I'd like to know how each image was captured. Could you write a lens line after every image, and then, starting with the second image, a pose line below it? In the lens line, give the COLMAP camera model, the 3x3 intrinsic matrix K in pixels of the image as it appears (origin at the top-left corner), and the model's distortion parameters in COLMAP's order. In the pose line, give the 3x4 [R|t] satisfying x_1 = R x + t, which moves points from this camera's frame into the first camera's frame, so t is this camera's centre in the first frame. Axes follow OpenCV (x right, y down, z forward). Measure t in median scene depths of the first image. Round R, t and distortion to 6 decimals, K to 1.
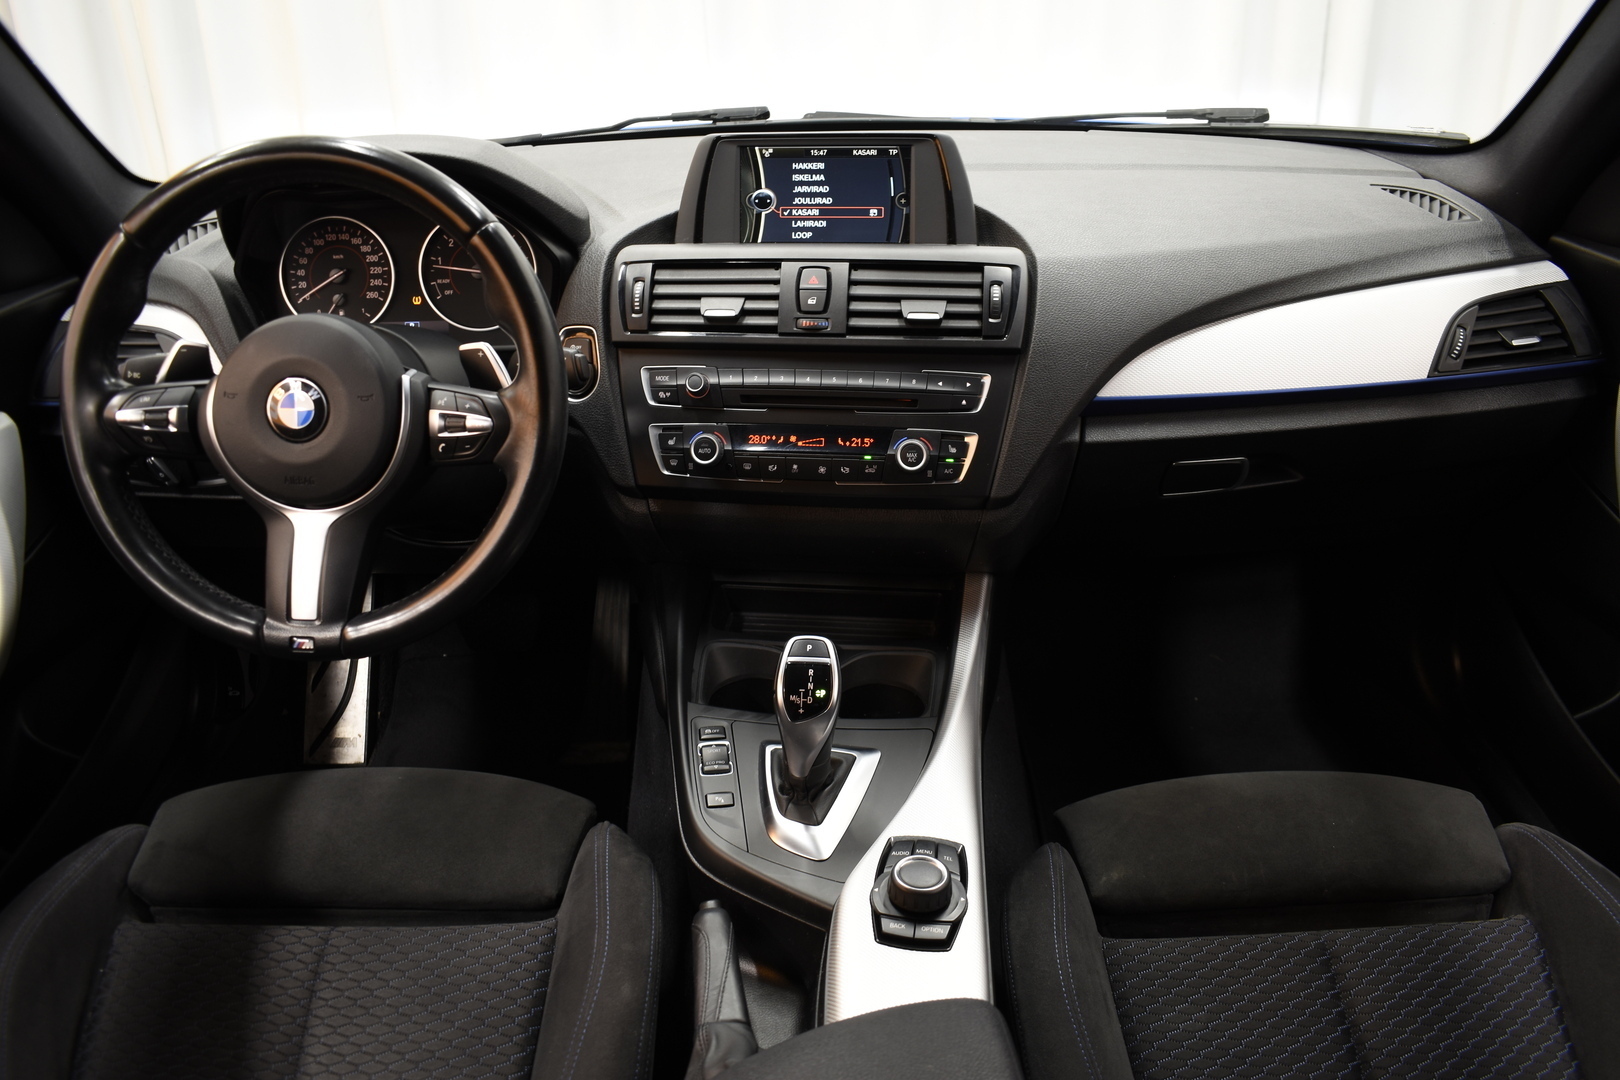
lens RADIAL K [[1239.3, 0, 810.3], [0, 1239.3, 539.6], [0, 0, 1]] dist [-0.089635, -0.007570]
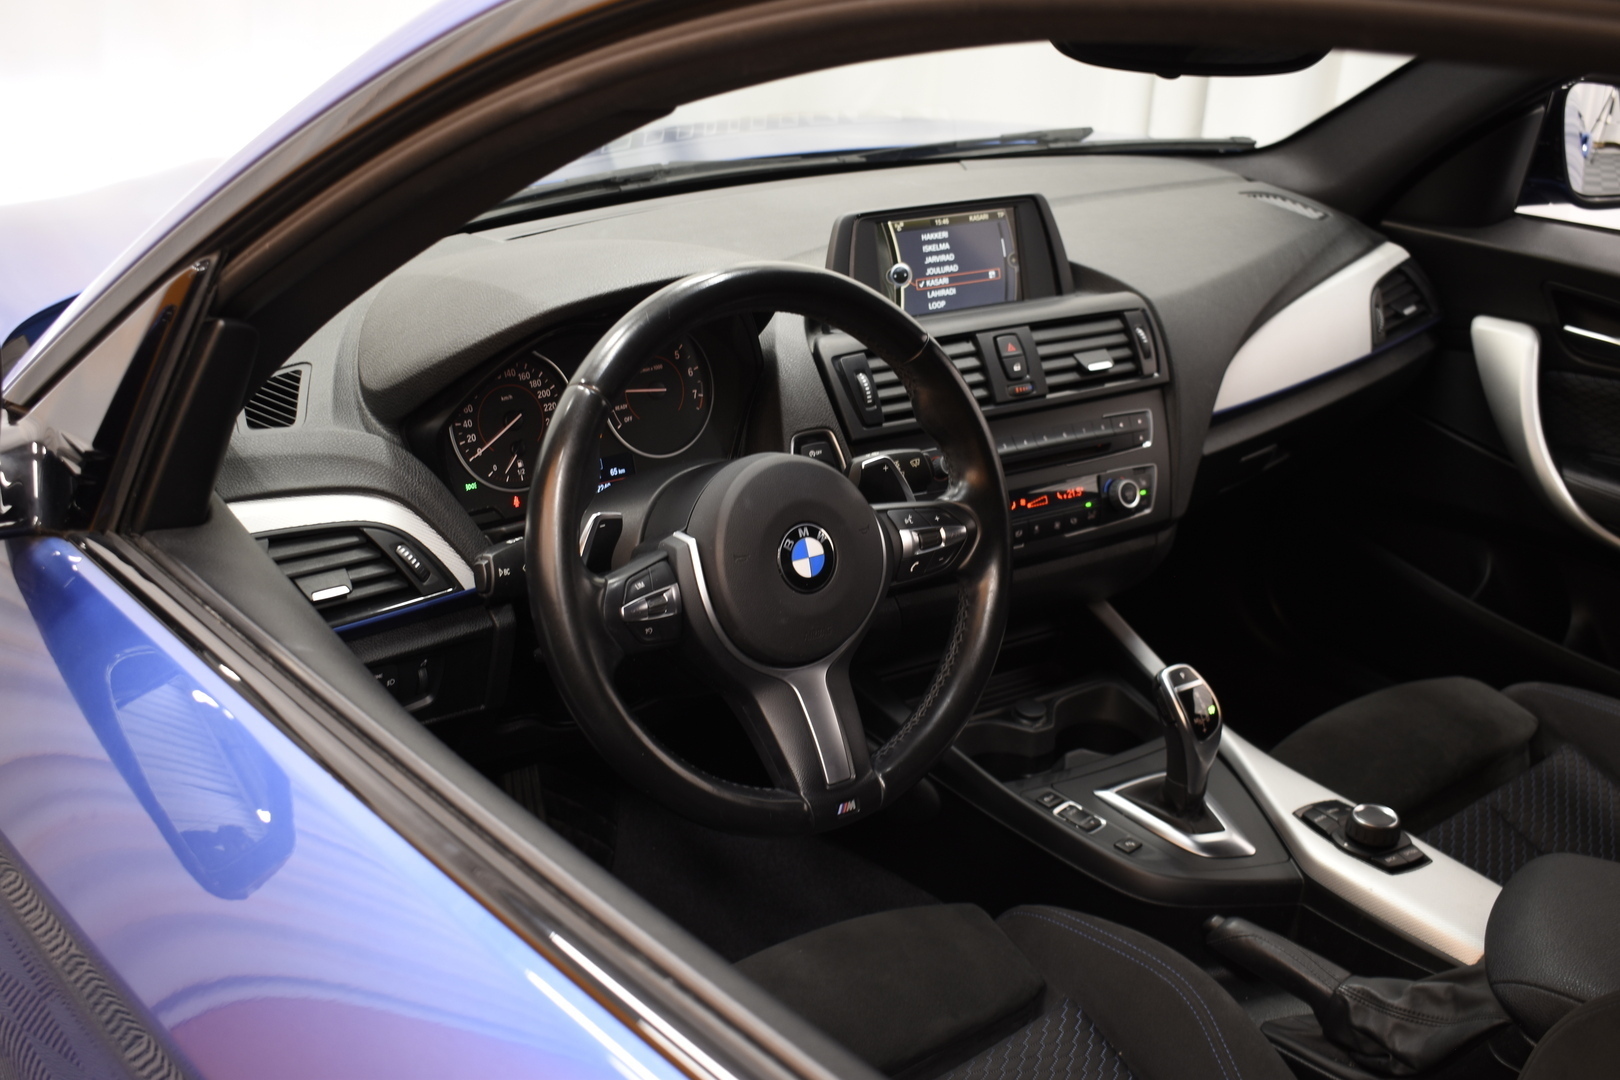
lens RADIAL K [[1767.9, 0, 807.3], [0, 1767.9, 548.2], [0, 0, 1]] dist [-0.130631, 0.000000]
pose [[0.786082, -0.207895, 0.582113, -0.994316], [0.238481, 0.970834, 0.024680, -0.121412], [-0.570265, 0.119422, 0.812734, -0.072571]]
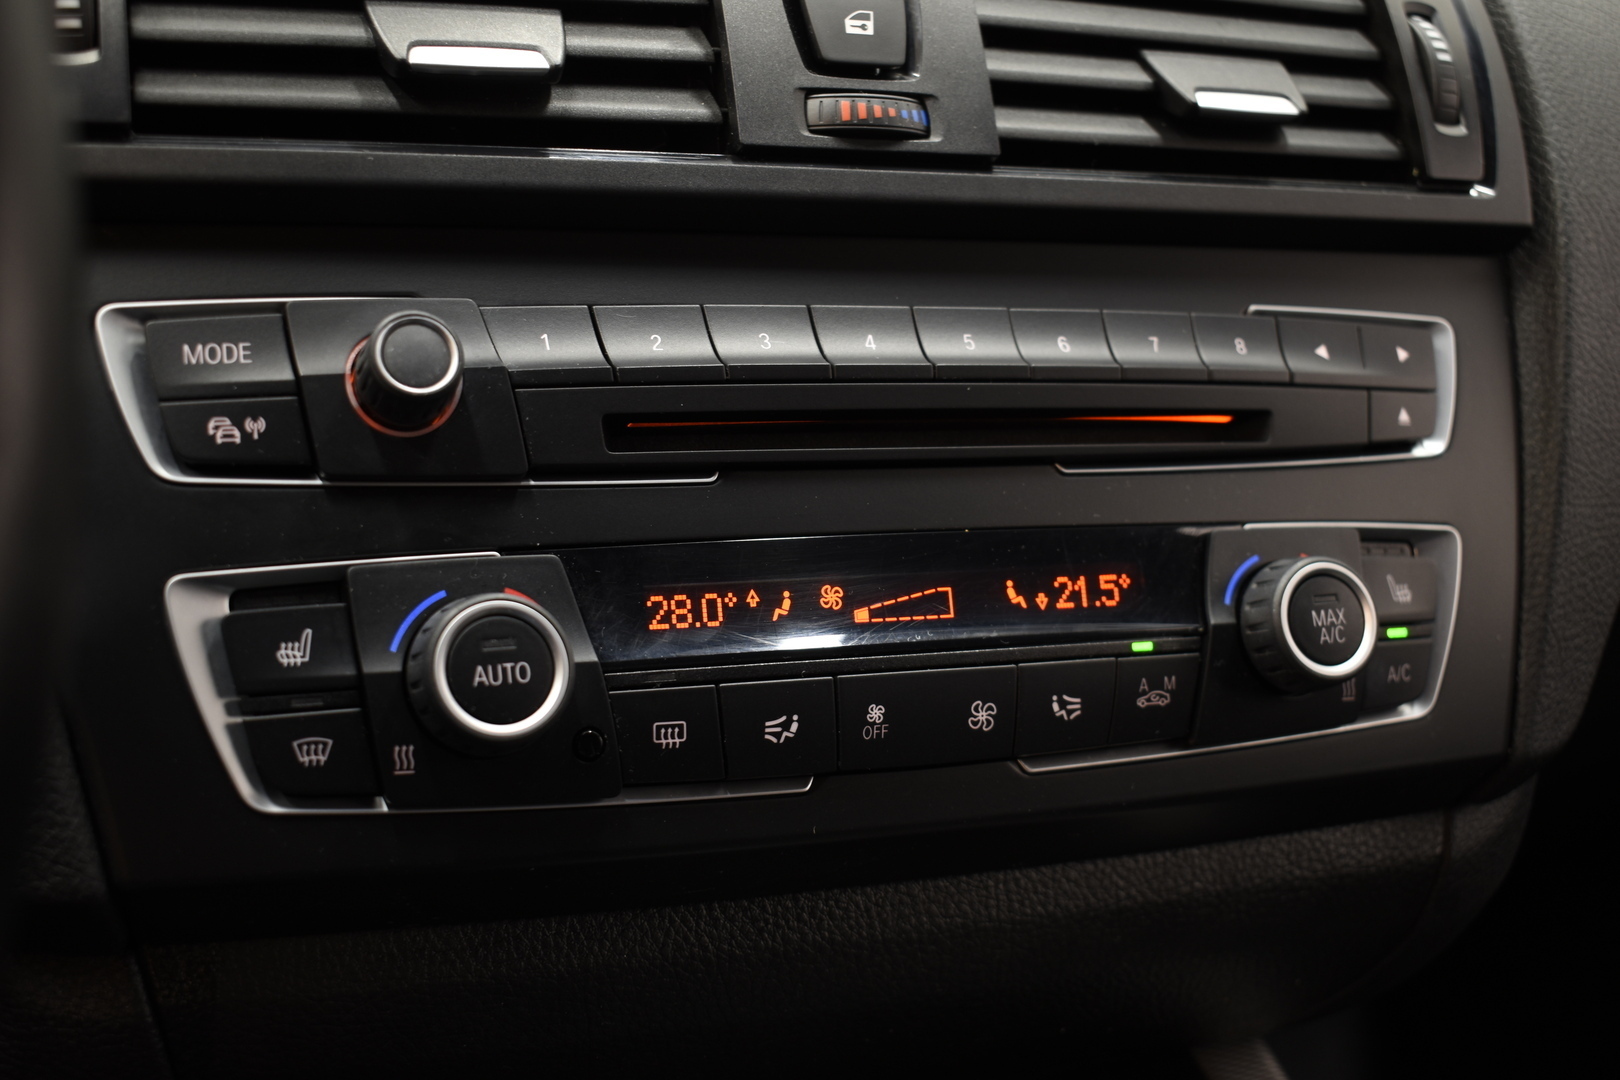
lens RADIAL K [[2003.9, 0, 818.6], [0, 2003.9, 535.7], [0, 0, 1]] dist [-0.068237, 0.000000]
pose [[0.876291, -0.047069, 0.479477, -0.192288], [0.137619, 0.978205, -0.155484, -0.034404], [-0.461708, 0.202234, 0.863671, 0.668487]]
